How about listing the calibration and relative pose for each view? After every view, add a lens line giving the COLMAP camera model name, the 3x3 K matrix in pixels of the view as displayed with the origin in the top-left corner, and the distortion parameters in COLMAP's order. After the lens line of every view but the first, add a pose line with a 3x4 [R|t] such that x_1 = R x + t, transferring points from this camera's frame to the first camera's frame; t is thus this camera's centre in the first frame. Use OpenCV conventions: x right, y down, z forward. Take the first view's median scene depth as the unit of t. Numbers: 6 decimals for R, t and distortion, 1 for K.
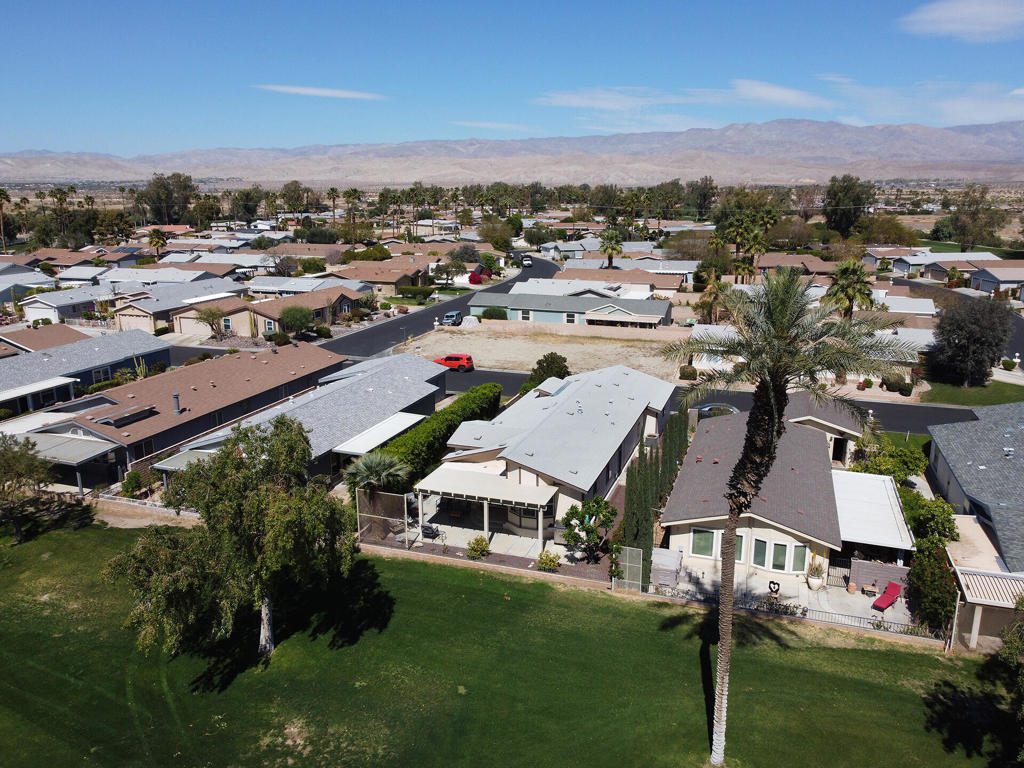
lens RADIAL K [[775.5, 0, 519.0], [0, 775.5, 387.1], [0, 0, 1]] dist [0.000808, -0.004959]
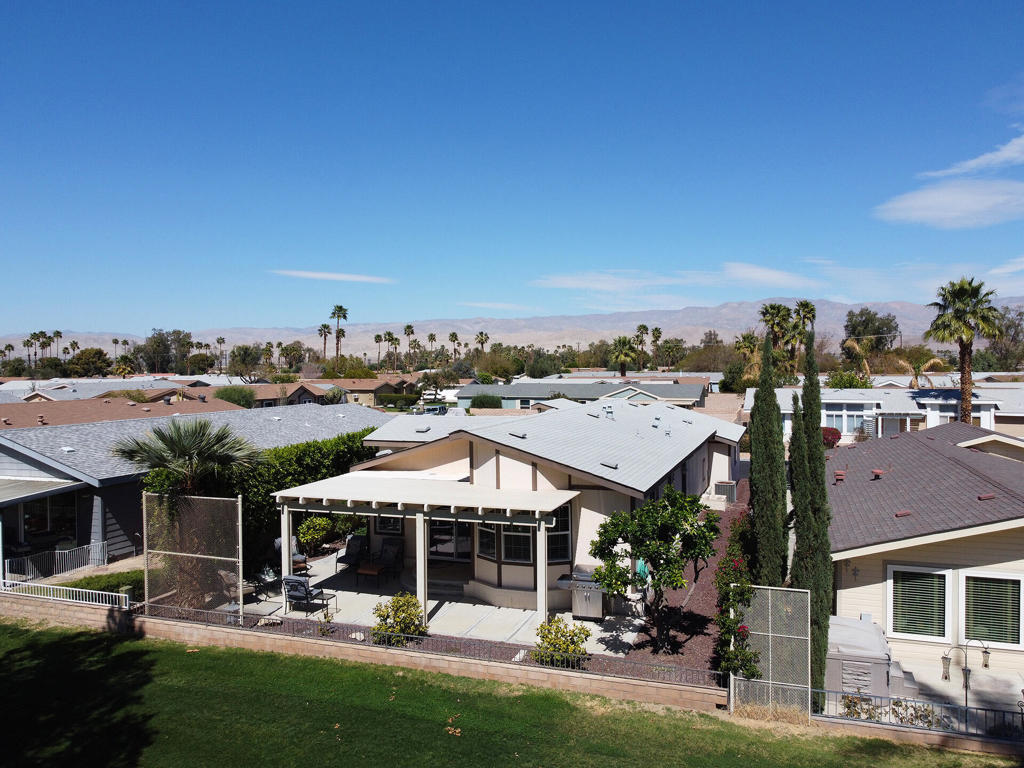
lens RADIAL K [[775.5, 0, 519.0], [0, 775.5, 387.1], [0, 0, 1]] dist [0.000808, -0.004959]
pose [[0.999978, -0.004315, -0.005033, 0.017423], [0.003098, 0.975349, -0.220645, 0.175746], [0.005861, 0.220624, 0.975341, 0.546209]]
